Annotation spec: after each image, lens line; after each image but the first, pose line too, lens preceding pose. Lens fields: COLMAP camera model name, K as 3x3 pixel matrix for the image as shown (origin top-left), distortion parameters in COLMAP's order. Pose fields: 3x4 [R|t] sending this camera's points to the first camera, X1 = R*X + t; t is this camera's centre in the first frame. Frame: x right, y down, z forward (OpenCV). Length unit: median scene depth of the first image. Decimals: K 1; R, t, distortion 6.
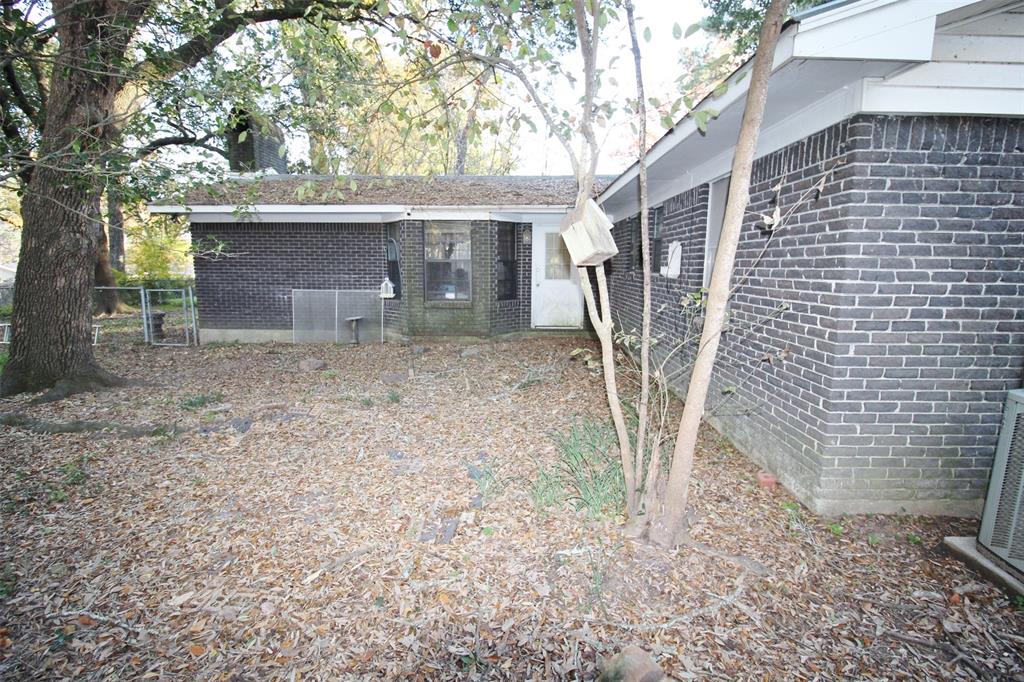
lens RADIAL K [[475.8, 0, 515.2], [0, 475.8, 340.4], [0, 0, 1]] dist [0.000776, -0.000256]
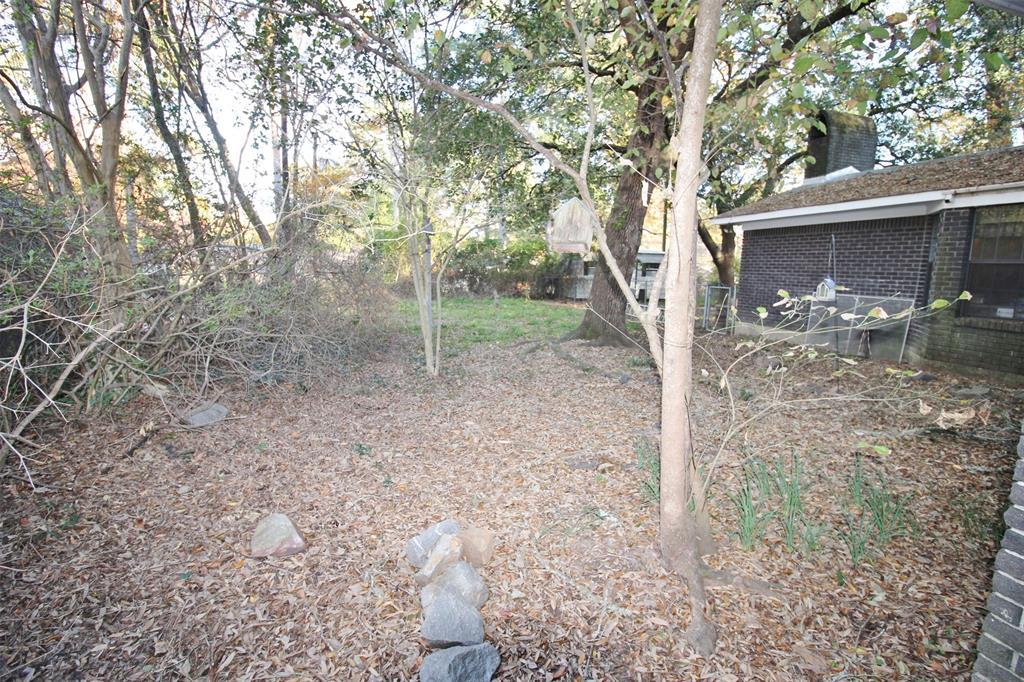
lens RADIAL K [[475.8, 0, 511.6], [0, 475.8, 341.1], [0, 0, 1]] dist [0.000776, -0.000256]
pose [[0.333513, 0.151028, -0.930570, 0.291290], [-0.161640, 0.981628, 0.101383, -0.007941], [0.928785, 0.116605, 0.351797, 0.102674]]
